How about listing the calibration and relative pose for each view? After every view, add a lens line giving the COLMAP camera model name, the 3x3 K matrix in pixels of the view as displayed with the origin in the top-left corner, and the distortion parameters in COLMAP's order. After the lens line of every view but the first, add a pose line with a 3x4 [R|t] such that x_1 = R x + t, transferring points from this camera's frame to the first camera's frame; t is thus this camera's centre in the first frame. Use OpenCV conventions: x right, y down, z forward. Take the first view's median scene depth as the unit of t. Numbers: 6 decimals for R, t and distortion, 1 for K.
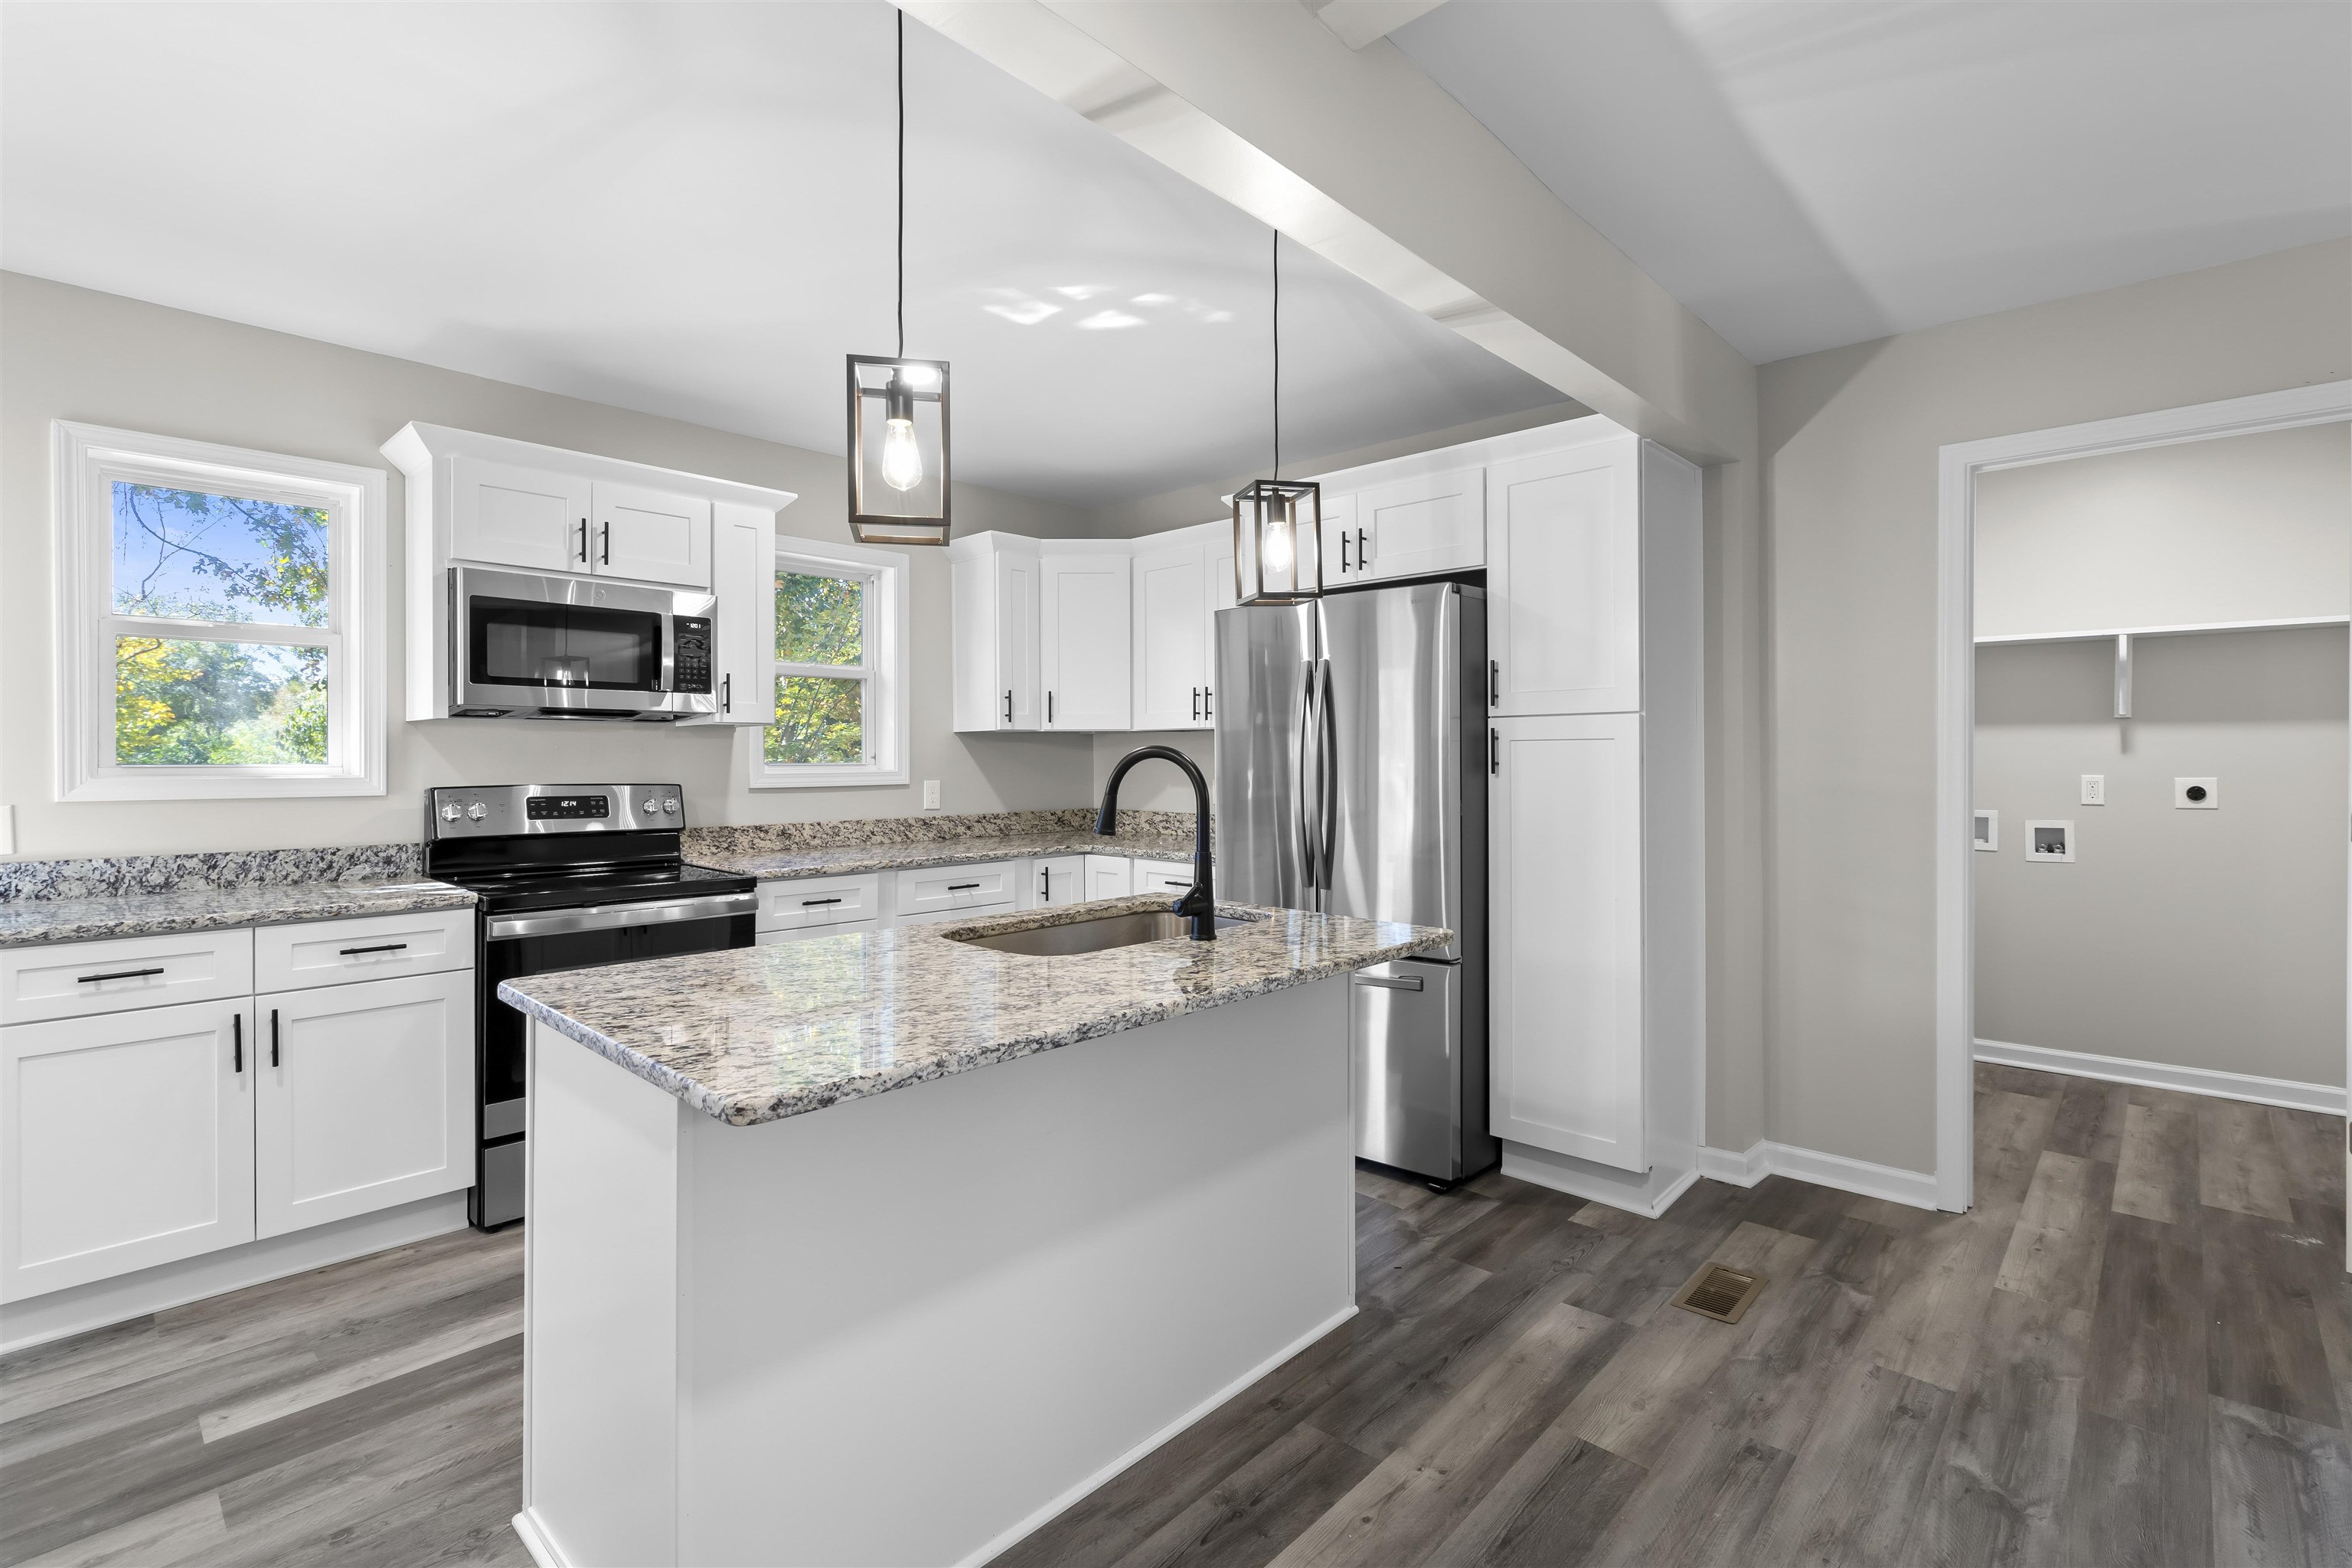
lens RADIAL K [[1081.8, 0, 1166.9], [0, 1081.8, 767.8], [0, 0, 1]] dist [0.000167, 0.000321]
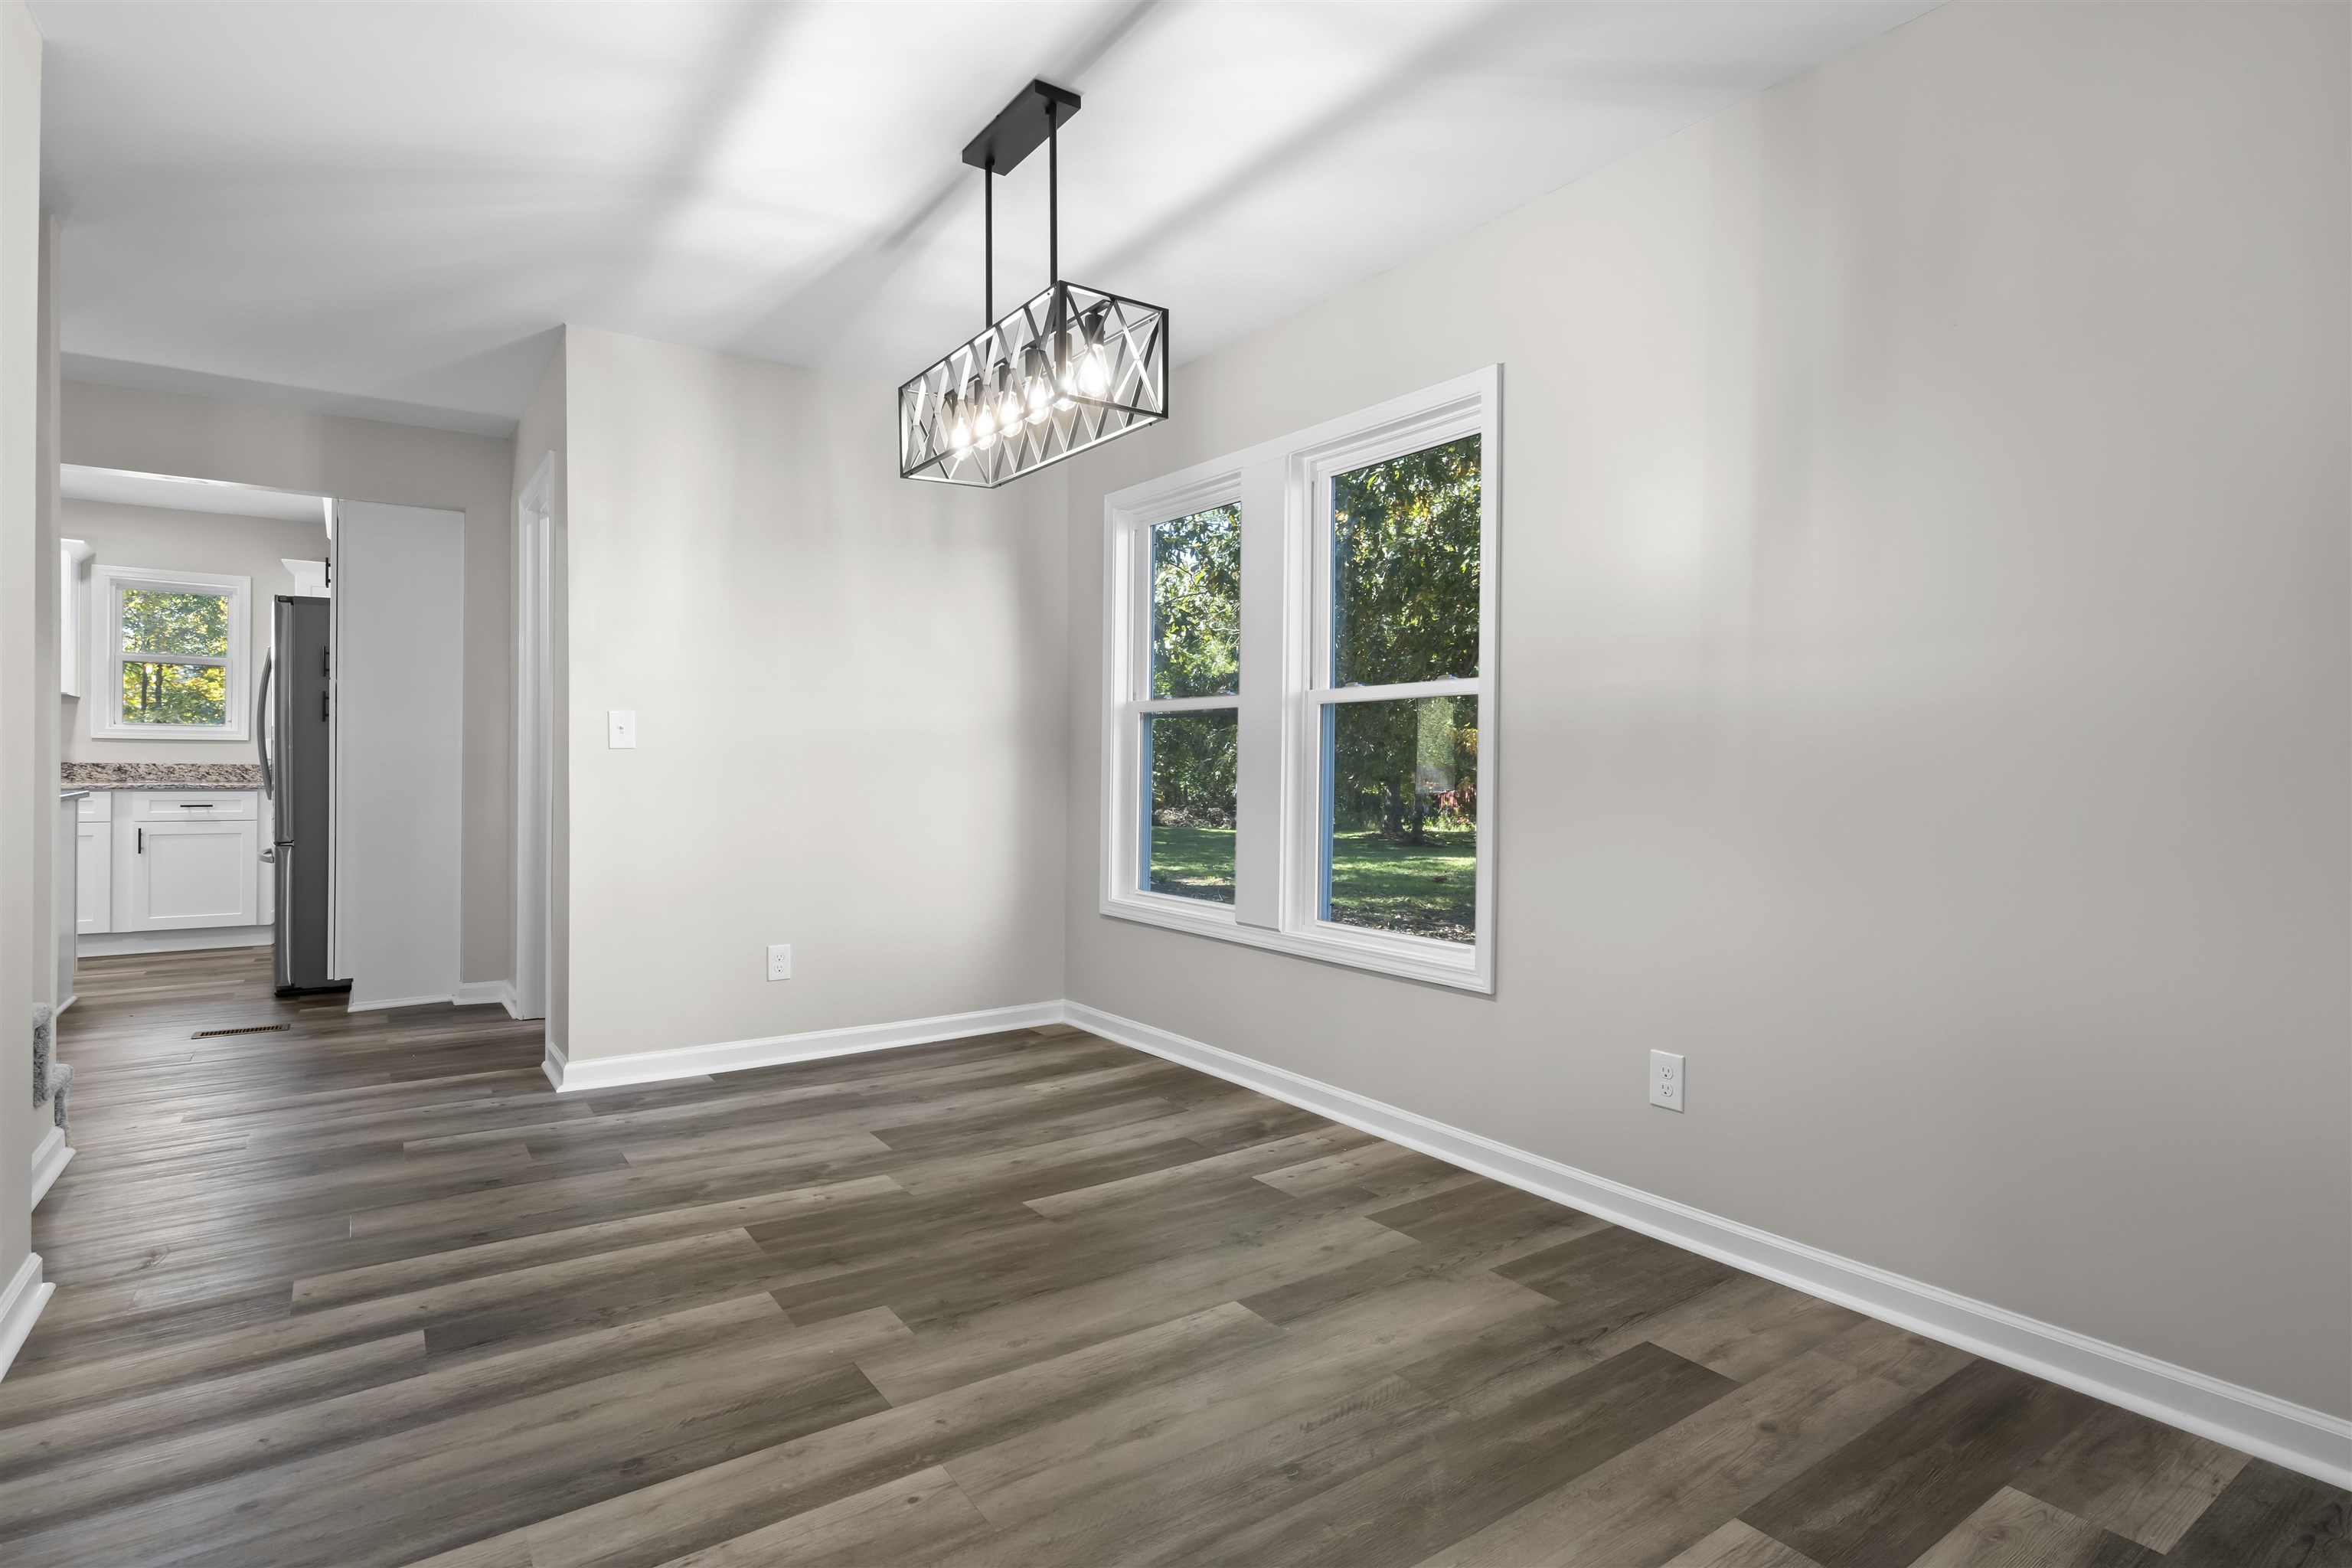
lens RADIAL K [[1162.4, 0, 1166.6], [0, 1162.4, 773.1], [0, 0, 1]] dist [0.002679, 0.000477]
pose [[0.979317, 0.011753, -0.201992, 1.549056], [-0.013295, 0.999892, -0.006277, 0.064122], [0.201897, 0.008833, 0.979367, -0.303479]]
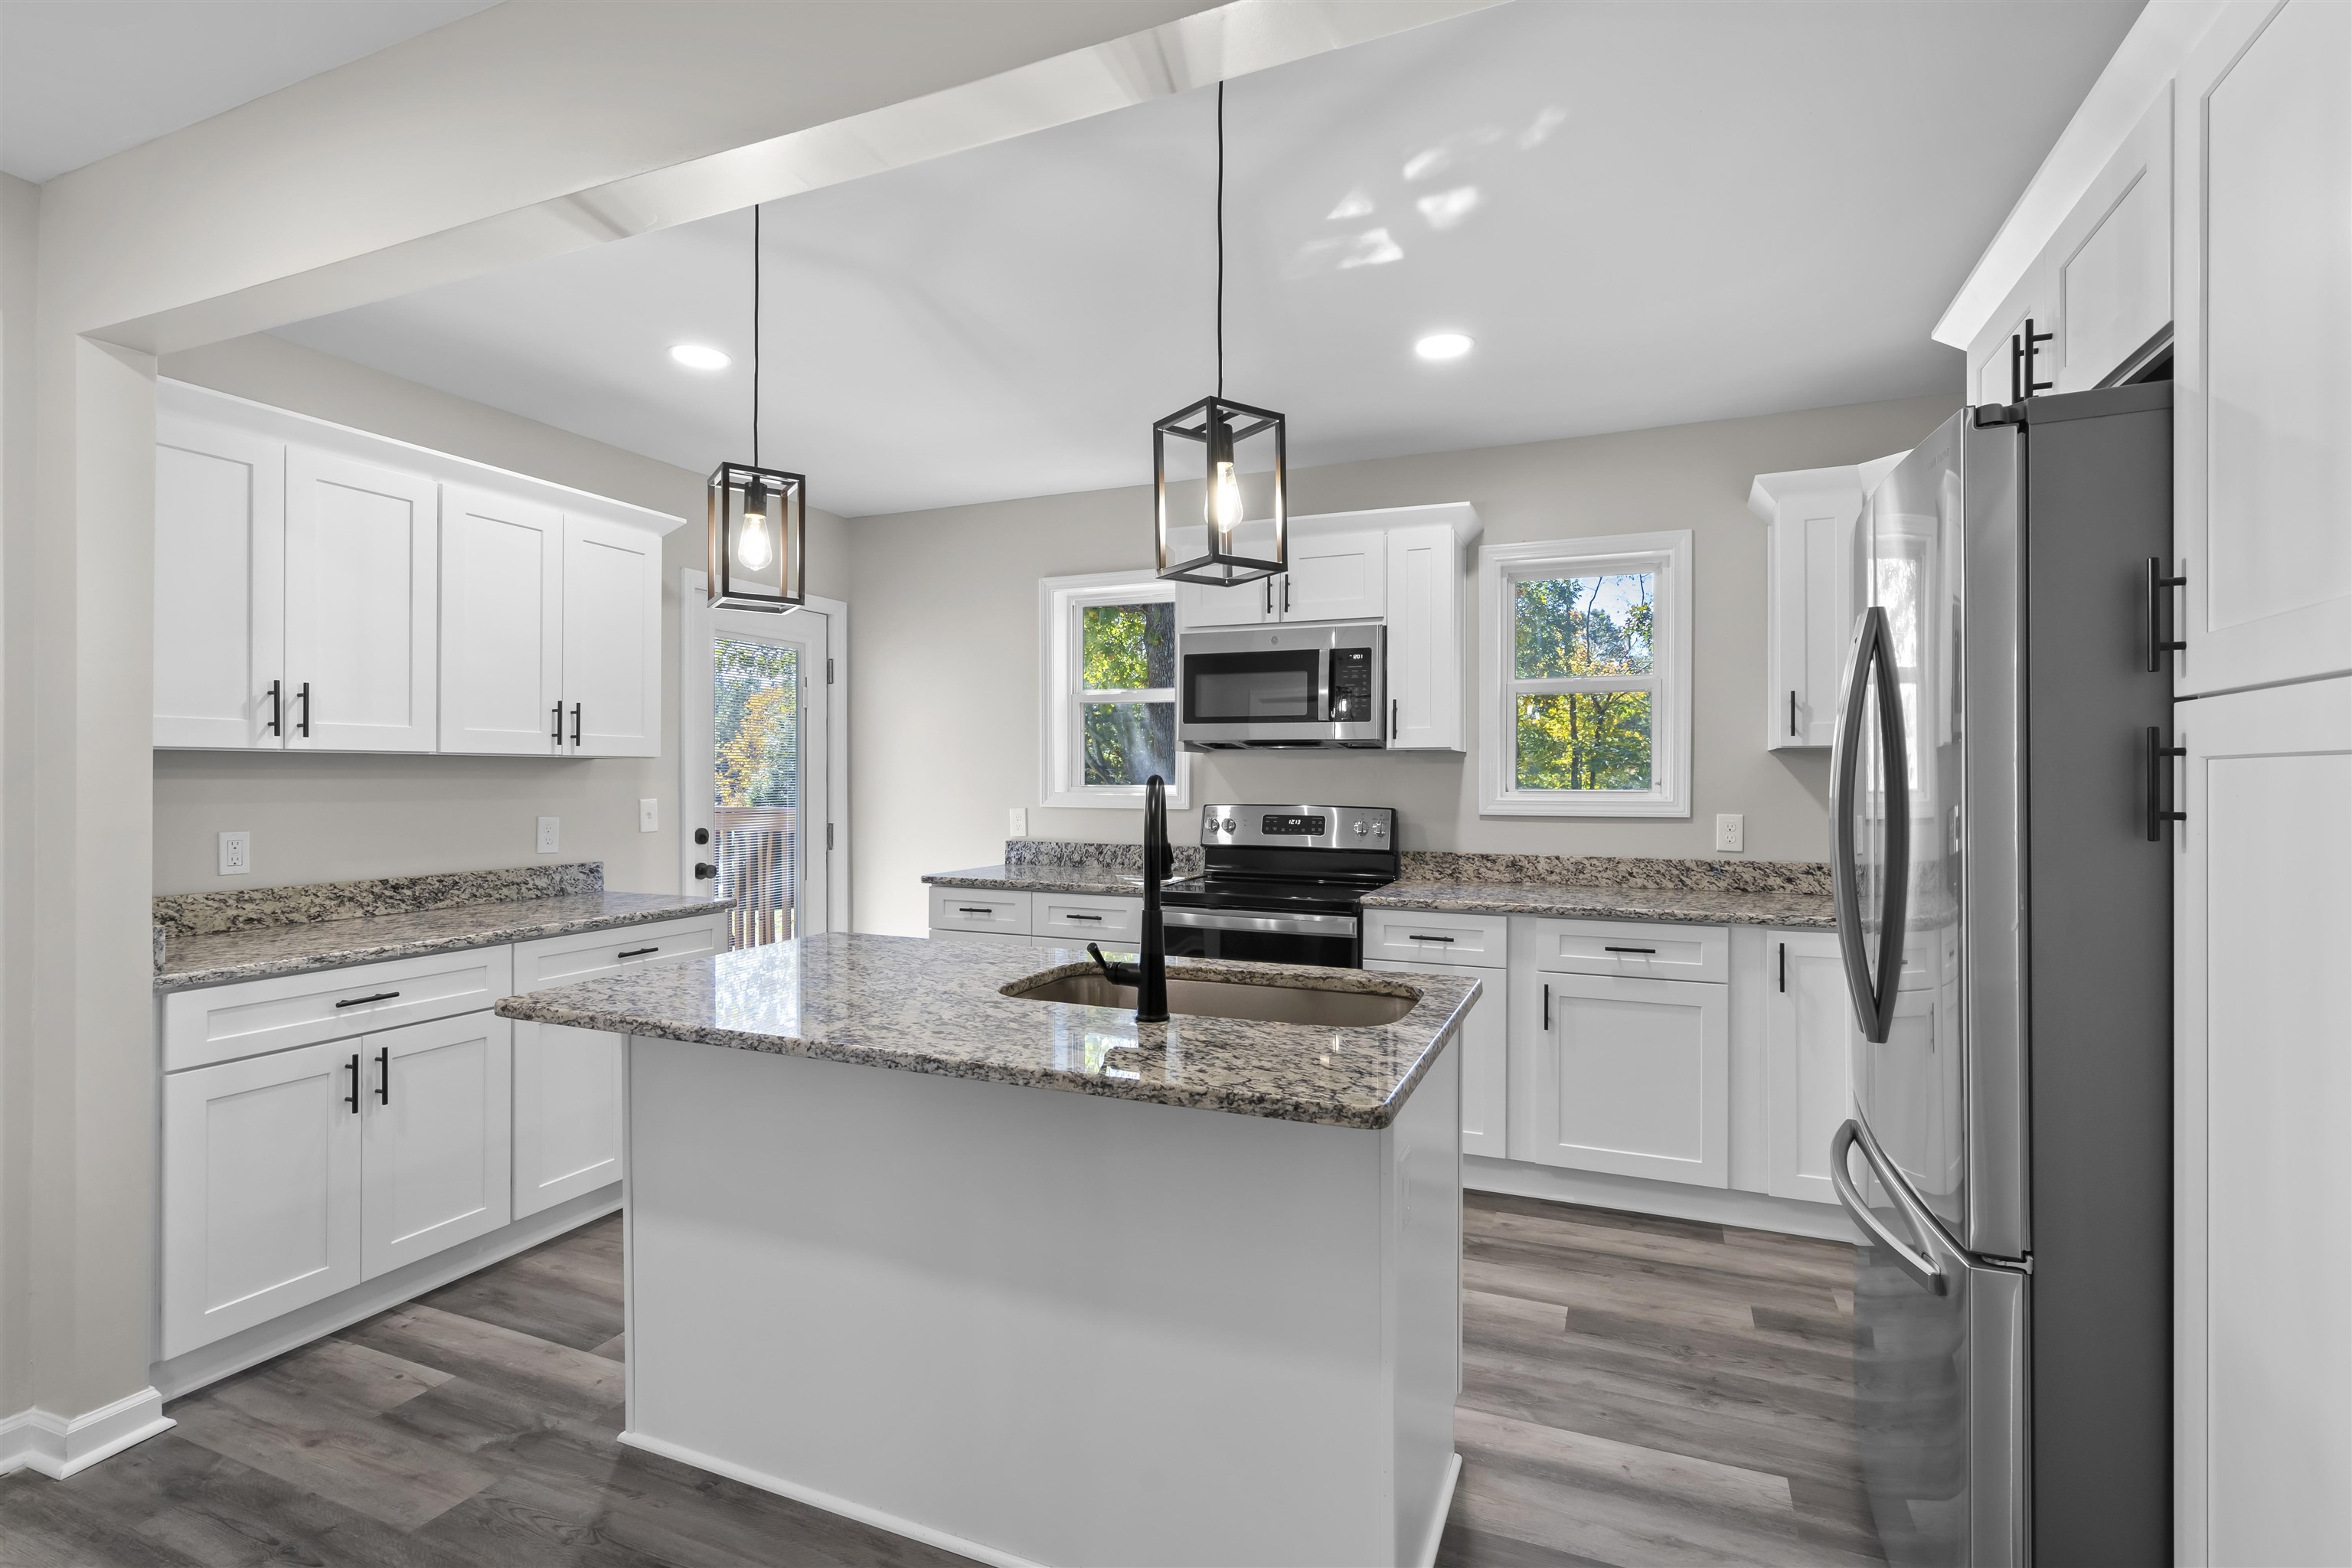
lens RADIAL K [[1102.6, 0, 1176.0], [0, 1102.6, 784.0], [0, 0, 1]] dist [0.001096, 0.000317]
pose [[0.353108, 0.007487, -0.935553, 0.485742], [-0.013140, 0.999909, 0.003043, -0.008917], [0.935490, 0.011219, 0.353174, 0.447792]]
